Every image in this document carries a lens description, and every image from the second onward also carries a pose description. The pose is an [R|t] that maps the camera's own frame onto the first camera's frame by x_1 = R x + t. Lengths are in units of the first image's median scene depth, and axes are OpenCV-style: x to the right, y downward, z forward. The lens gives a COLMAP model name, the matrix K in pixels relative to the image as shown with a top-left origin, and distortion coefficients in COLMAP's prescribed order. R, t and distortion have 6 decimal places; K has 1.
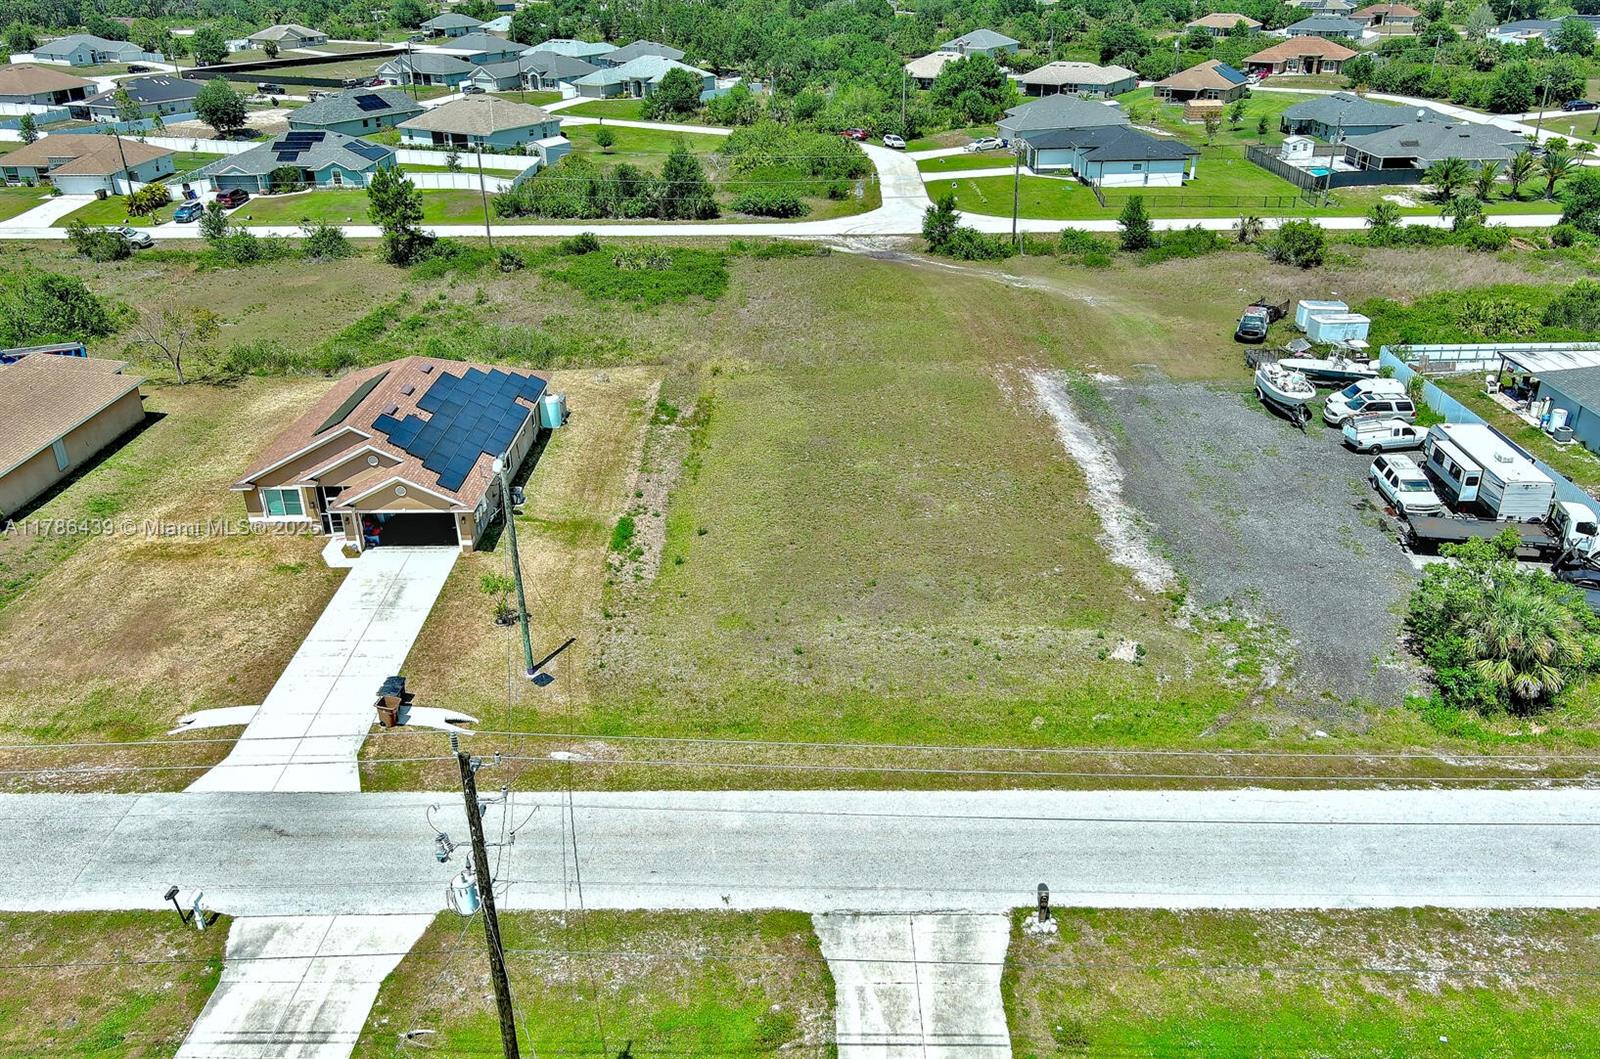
lens RADIAL K [[1257.3, 0, 799.4], [0, 1257.3, 505.2], [0, 0, 1]] dist [0.036825, -0.050021]
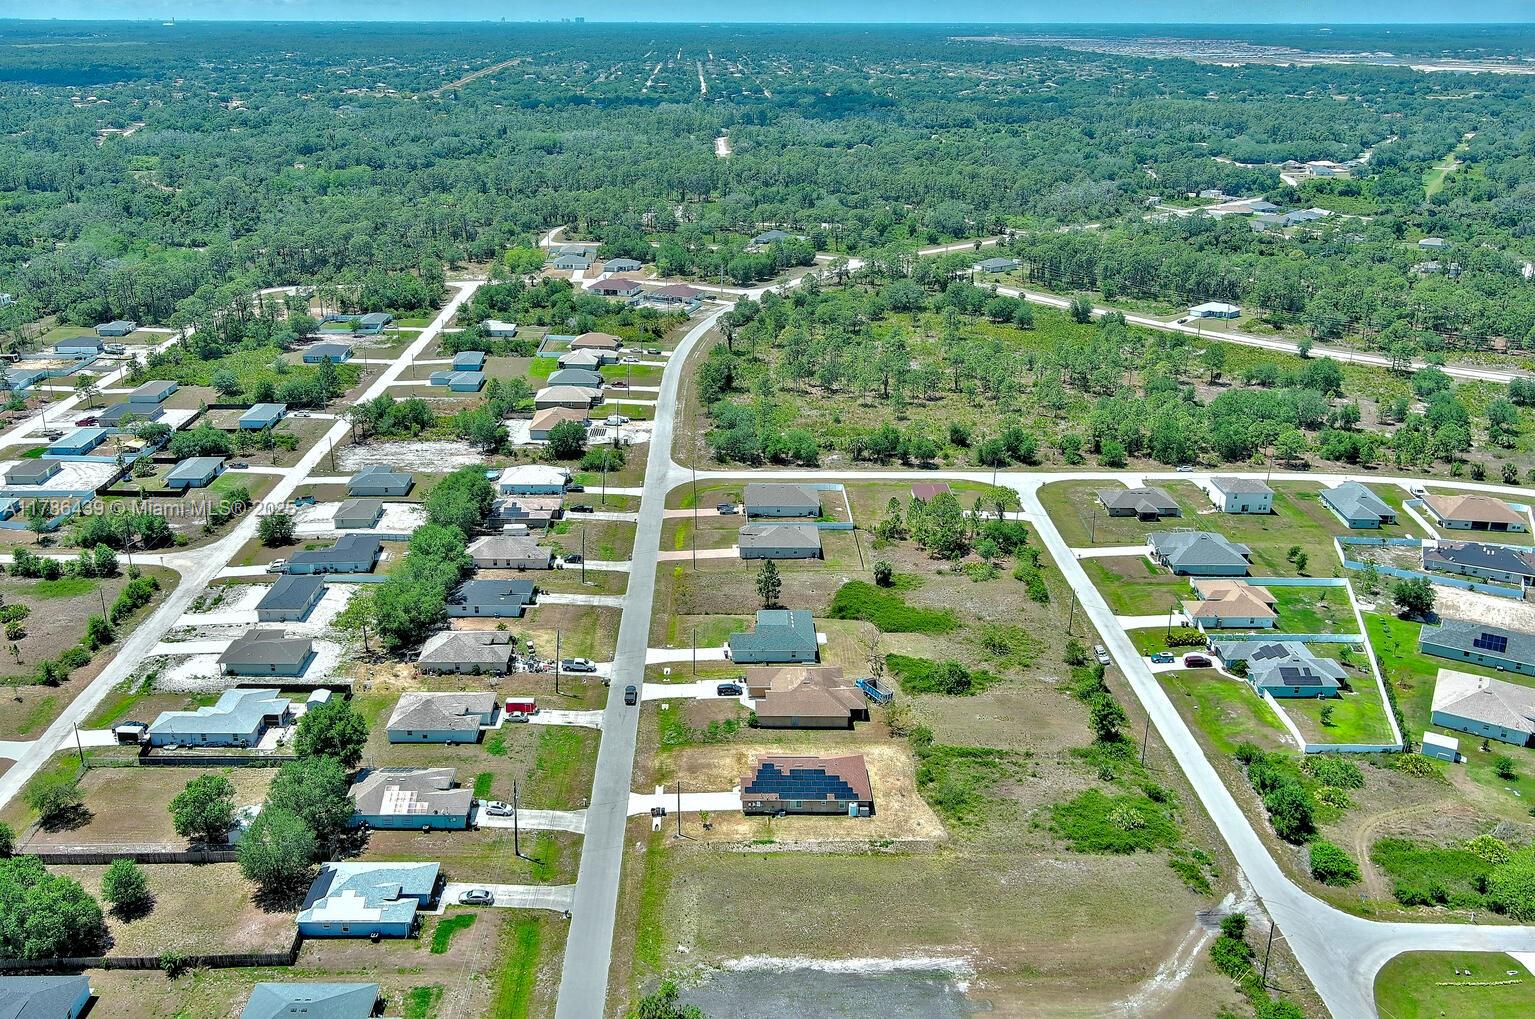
lens RADIAL K [[1250.1, 0, 725.8], [0, 1250.1, 509.6], [0, 0, 1]] dist [0.045042, -0.103878]
pose [[0.011022, 0.372780, -0.927854, 2.068324], [-0.419094, 0.844201, 0.334192, -1.423906], [0.907876, 0.385174, 0.165535, 0.123810]]
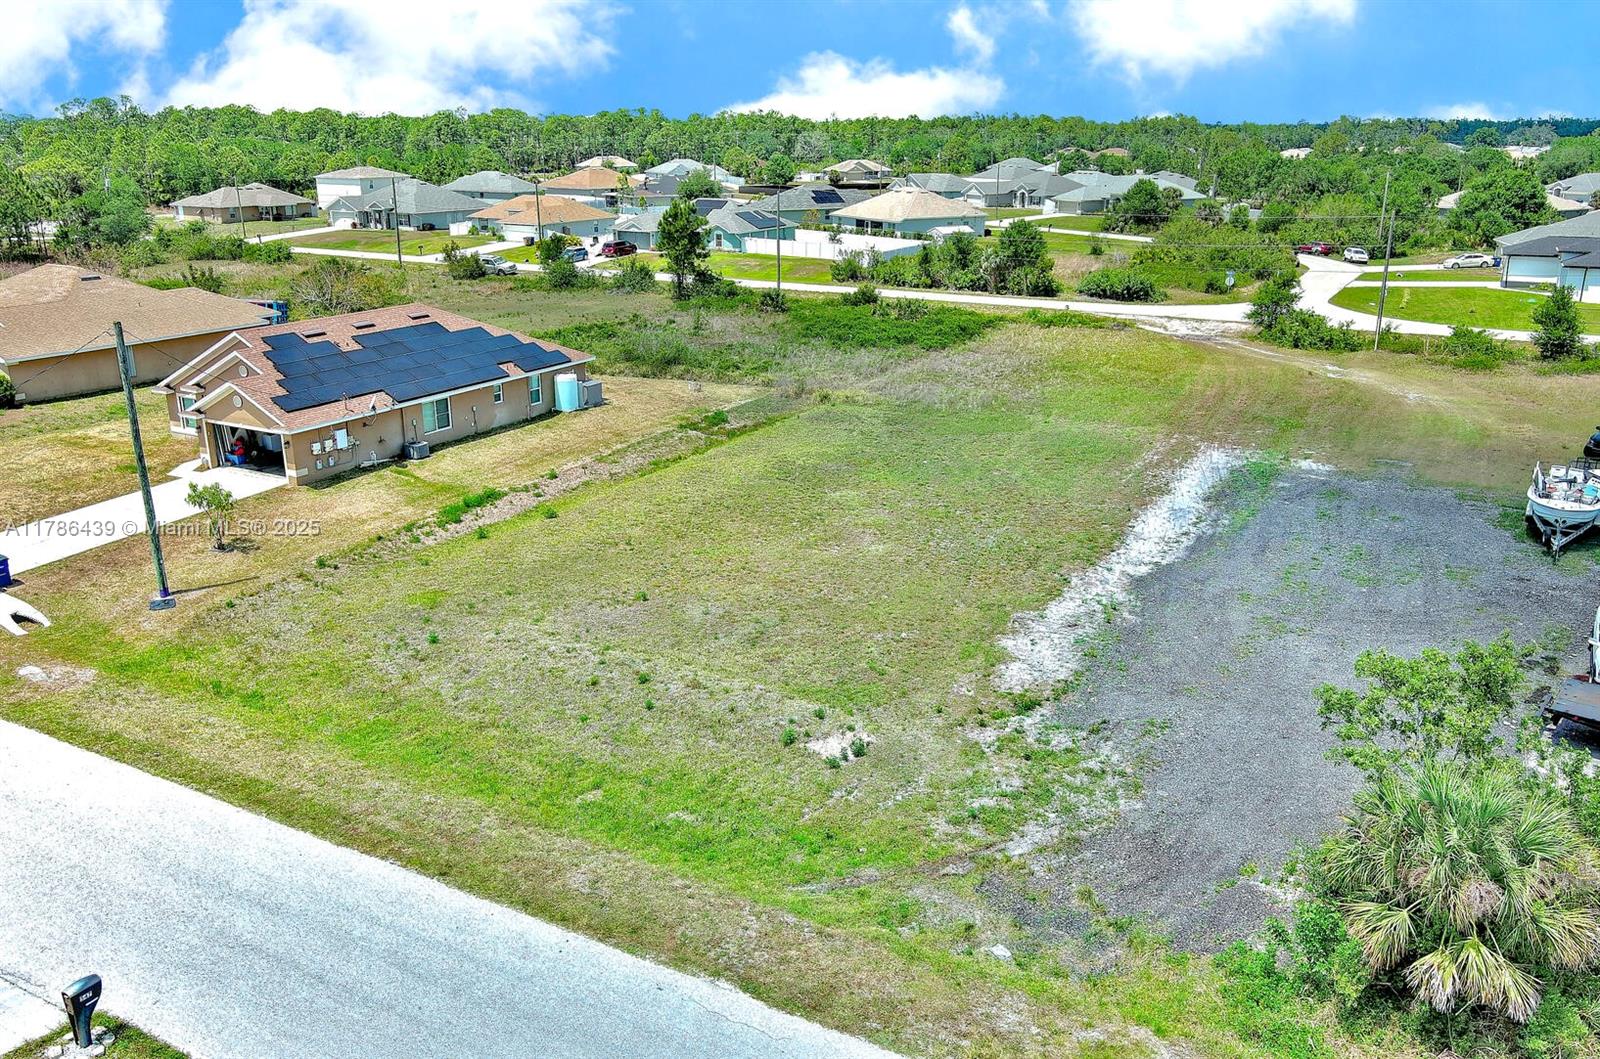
lens RADIAL K [[1245.1, 0, 800.7], [0, 1245.1, 526.6], [0, 0, 1]] dist [0.037913, -0.050688]
pose [[0.880605, 0.157069, -0.447062, 0.374113], [-0.207756, 0.975928, -0.066350, 0.042997], [0.425879, 0.151307, 0.892039, 0.333499]]
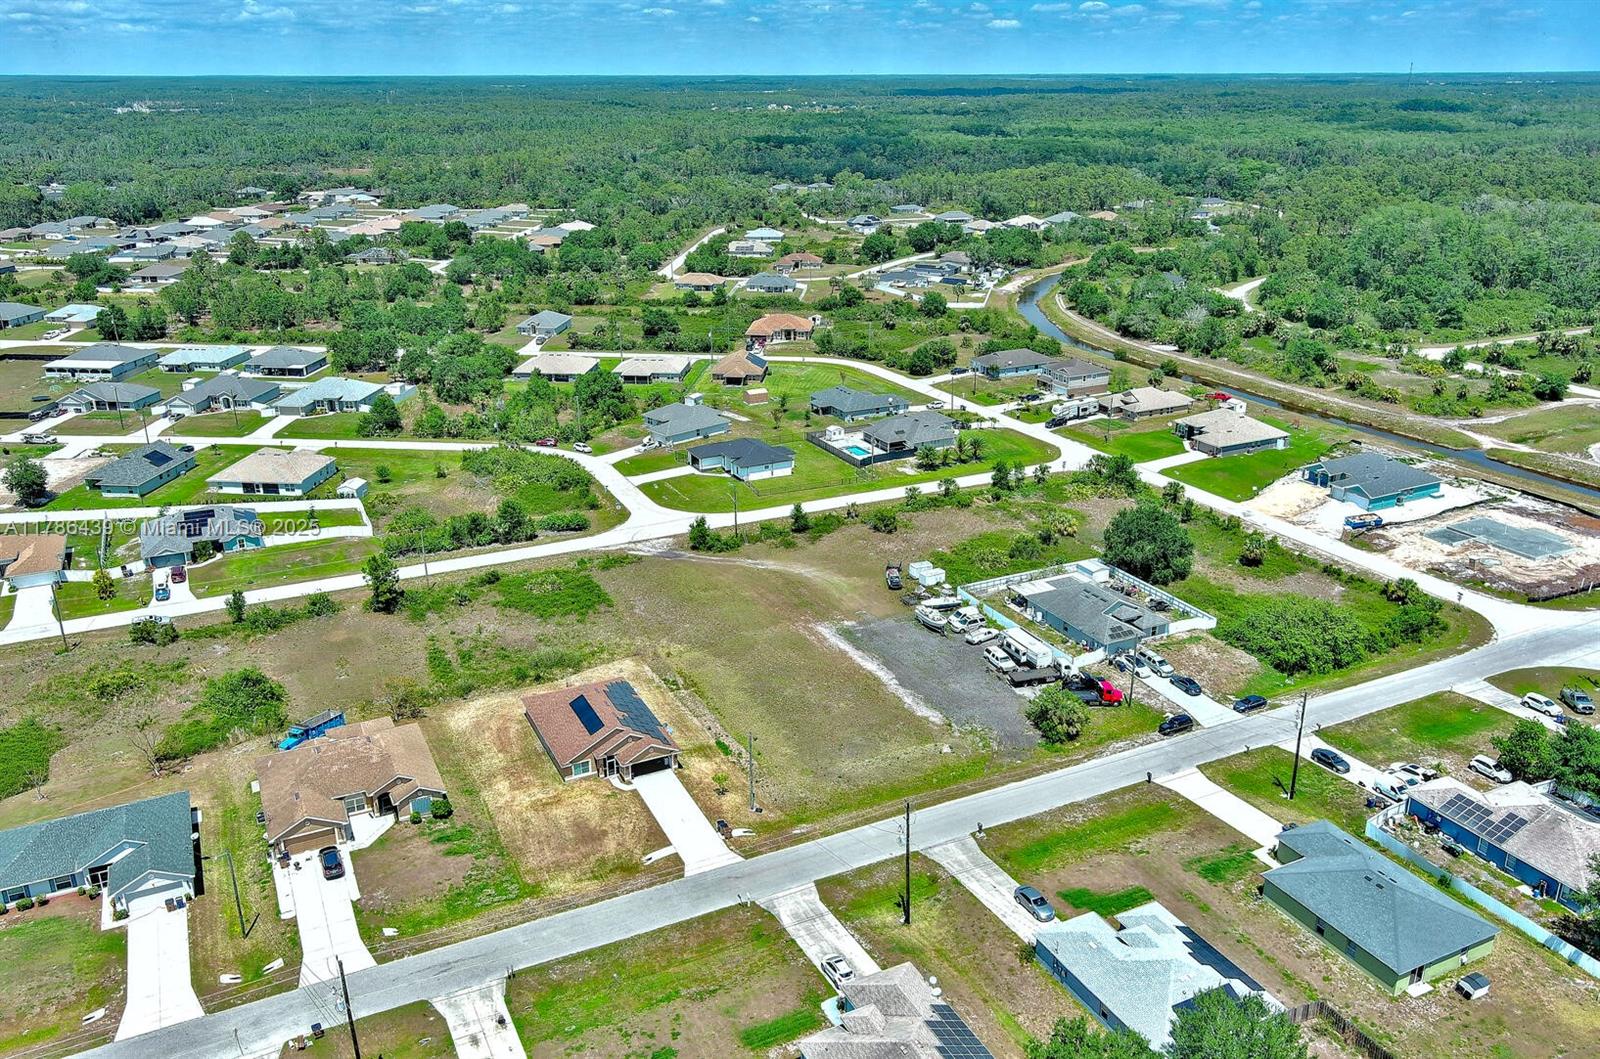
lens RADIAL K [[1245.1, 0, 800.7], [0, 1245.1, 526.6], [0, 0, 1]] dist [0.037913, -0.050688]
pose [[0.892136, -0.144824, 0.427925, -0.832047], [0.179969, 0.982749, -0.042605, -0.224113], [-0.414373, 0.115022, 0.902810, -1.020214]]
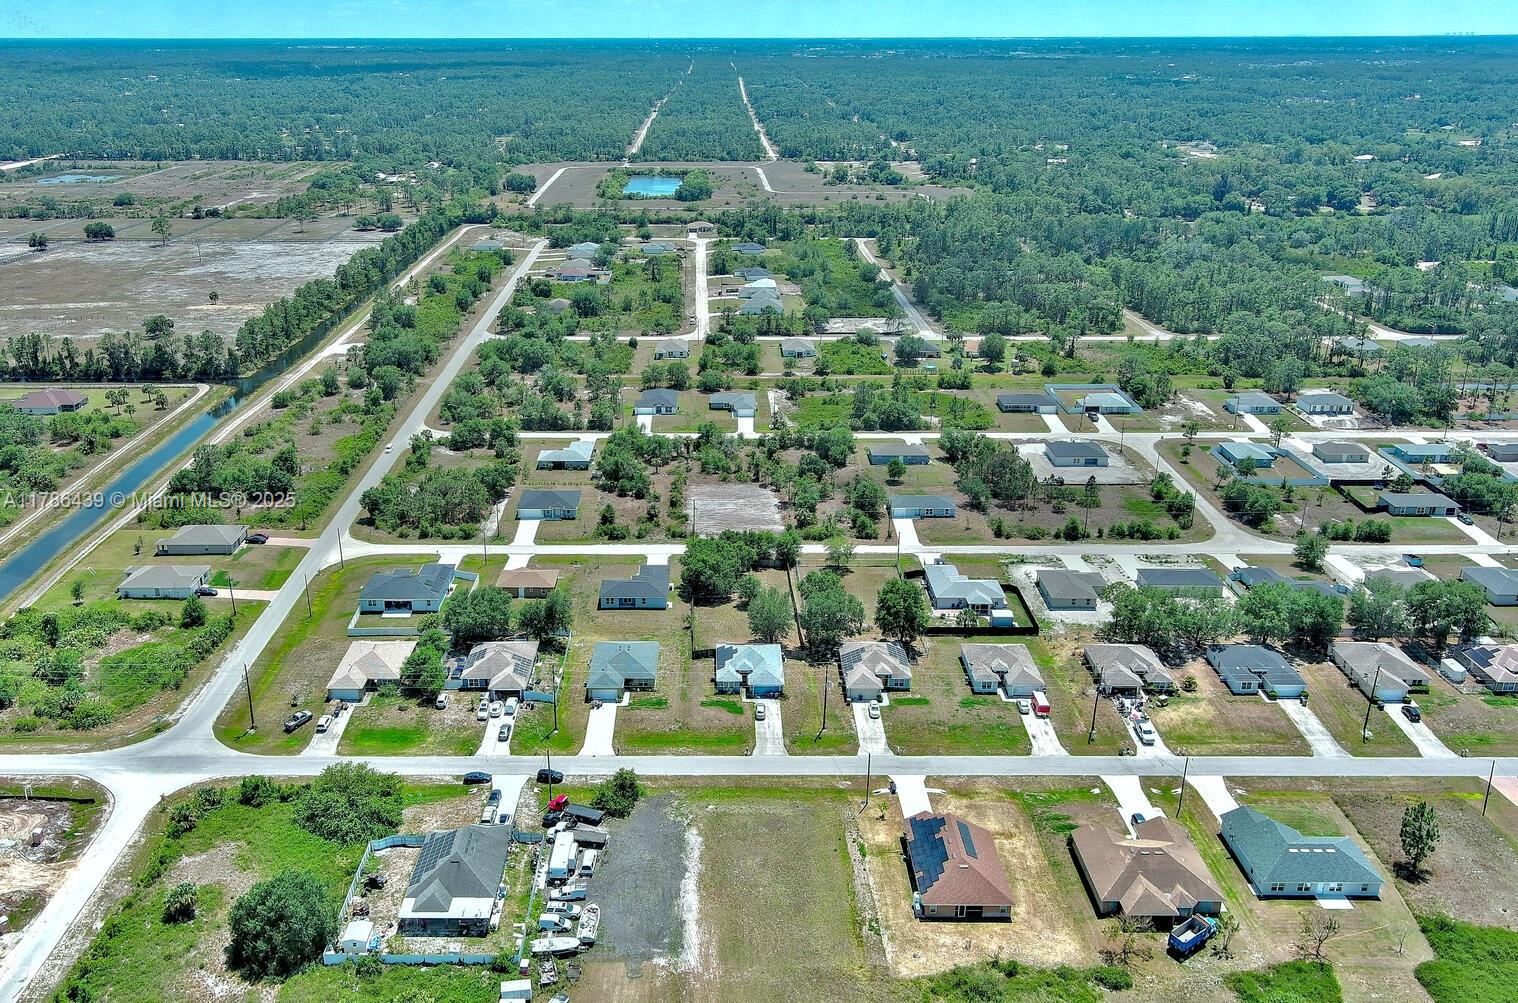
lens RADIAL K [[1271.2, 0, 701.5], [0, 1271.2, 502.2], [0, 0, 1]] dist [0.046761, -0.065646]
pose [[-0.999911, 0.012848, 0.003488, 0.197305], [0.011597, 0.711948, 0.702137, -2.424607], [0.006537, 0.702115, -0.712034, 2.321679]]
